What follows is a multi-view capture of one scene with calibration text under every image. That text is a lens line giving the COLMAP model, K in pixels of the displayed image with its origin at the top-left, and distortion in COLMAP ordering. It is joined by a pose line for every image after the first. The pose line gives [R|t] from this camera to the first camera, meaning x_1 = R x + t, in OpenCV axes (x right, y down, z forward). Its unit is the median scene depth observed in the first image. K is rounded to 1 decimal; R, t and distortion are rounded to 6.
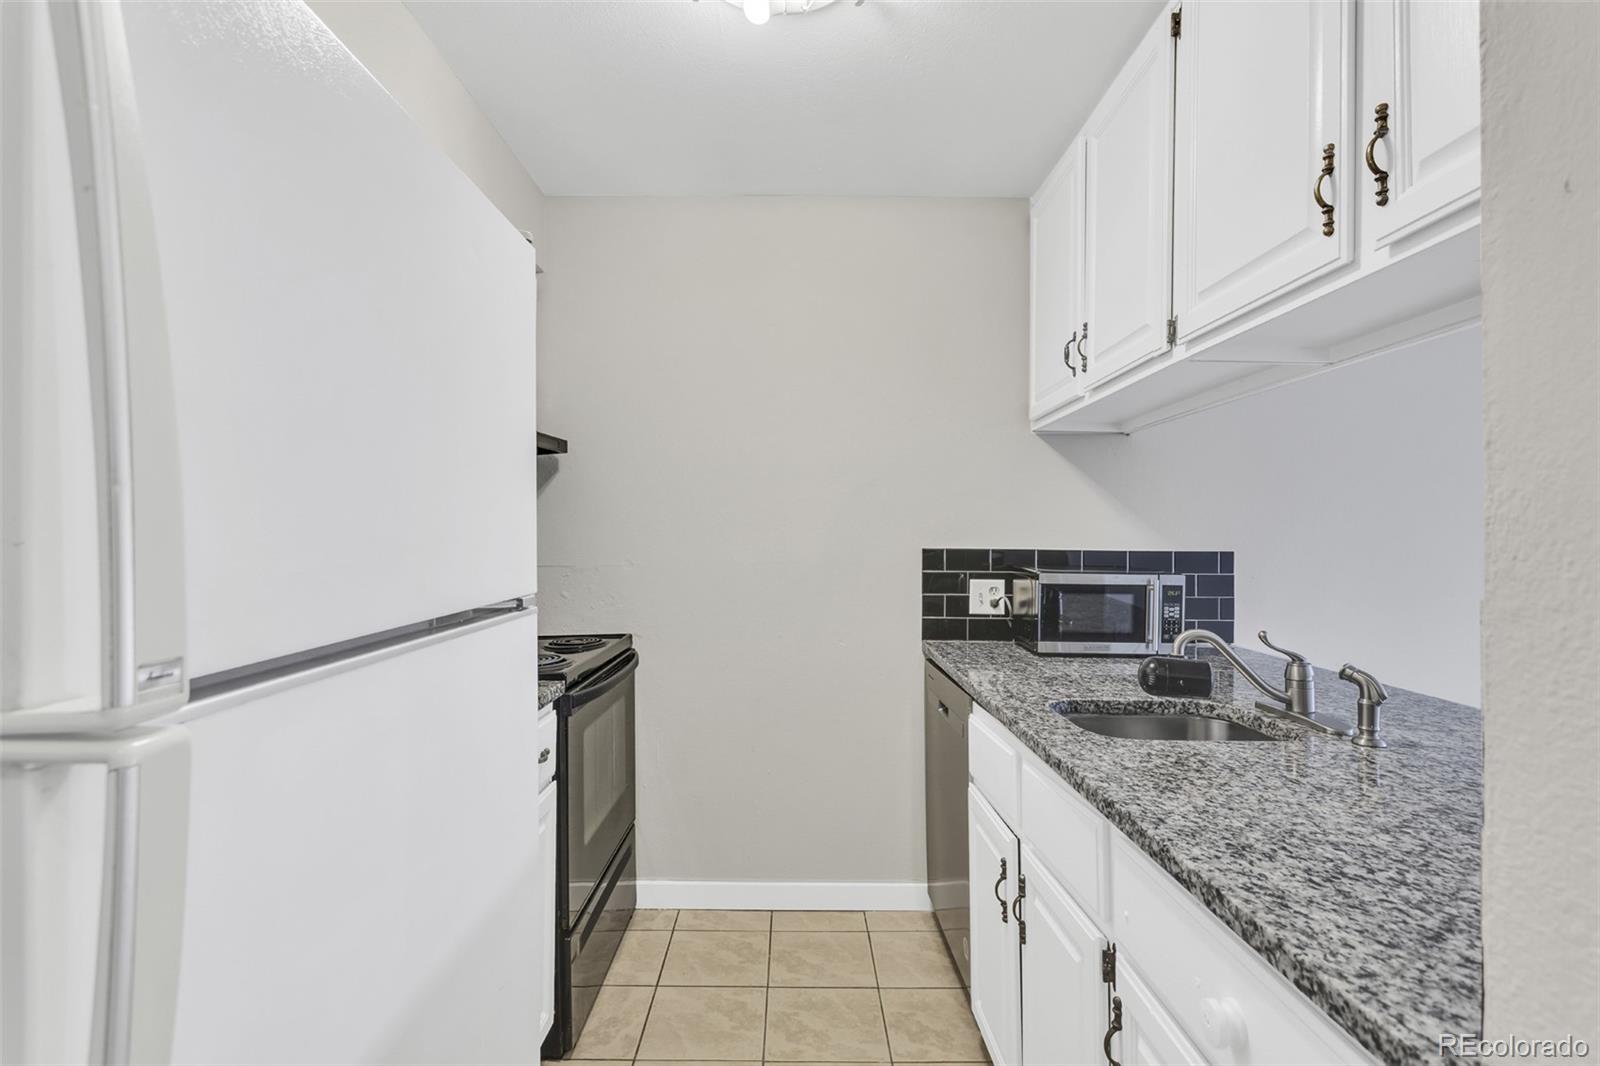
lens RADIAL K [[837.6, 0, 794.1], [0, 837.6, 533.6], [0, 0, 1]] dist [-0.006526, 0.003401]
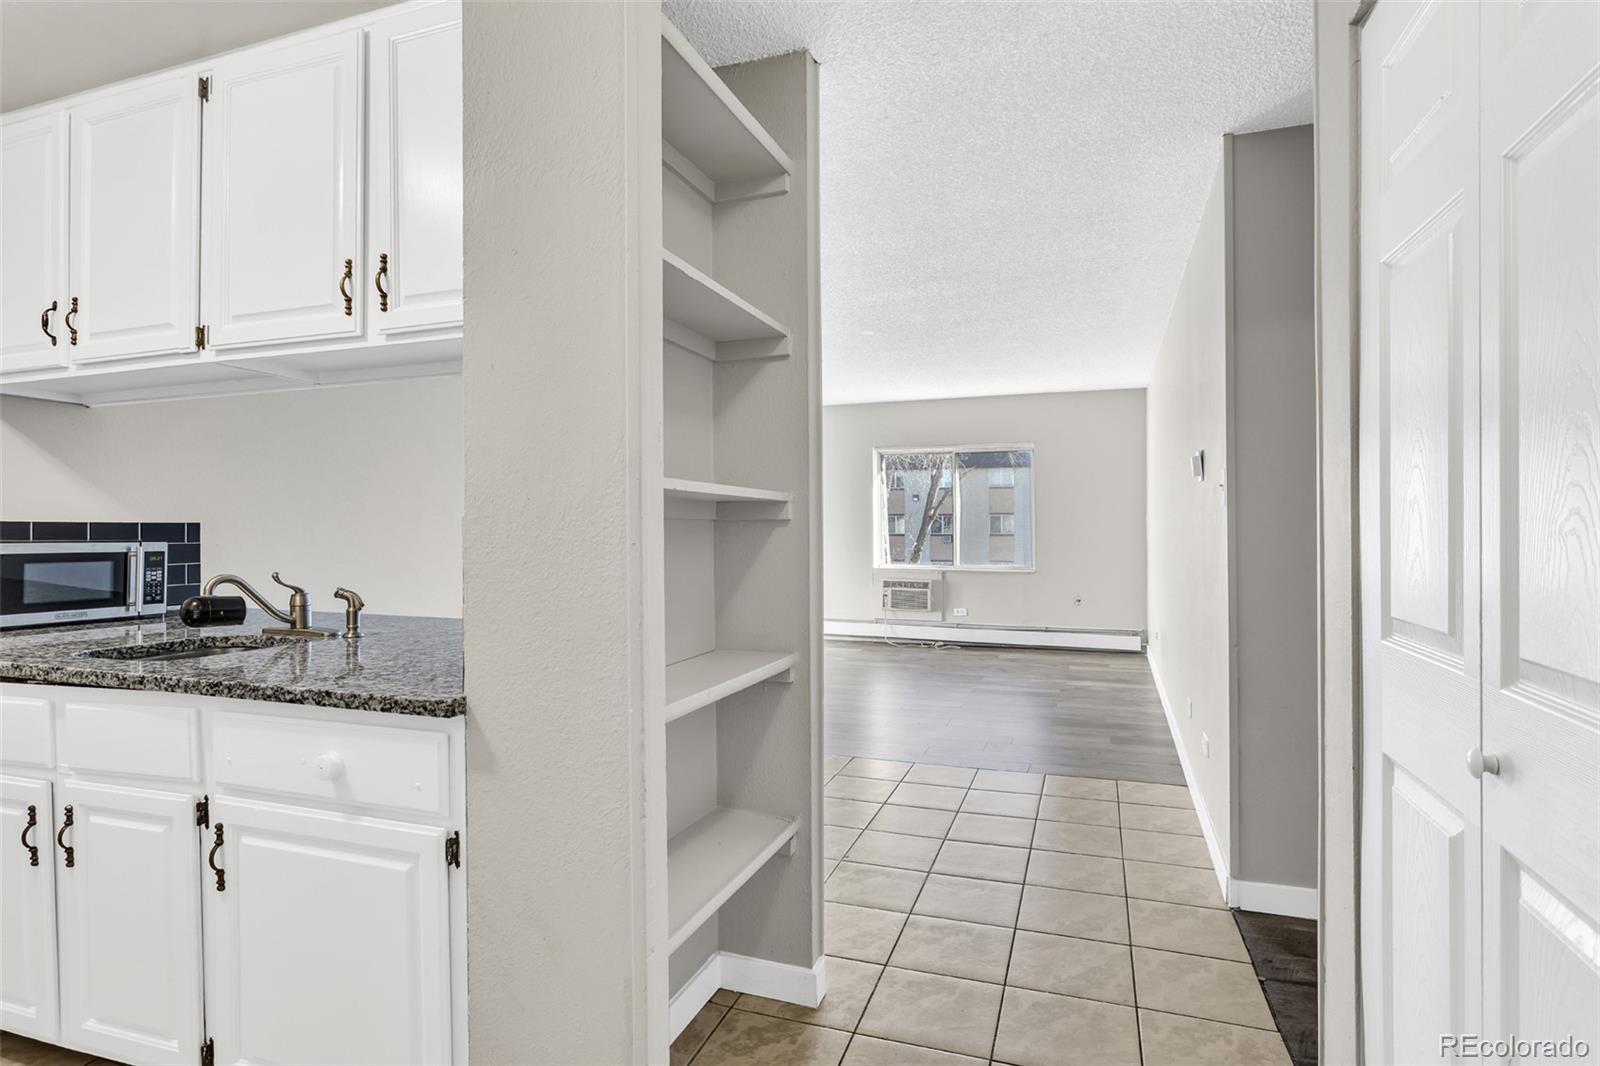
lens RADIAL K [[837.6, 0, 784.2], [0, 837.6, 526.4], [0, 0, 1]] dist [-0.006526, 0.003401]
pose [[0.383335, -0.002918, 0.923605, -0.383690], [-0.004388, 0.999978, 0.004981, 0.030681], [-0.923599, -0.005962, 0.383314, -0.292179]]
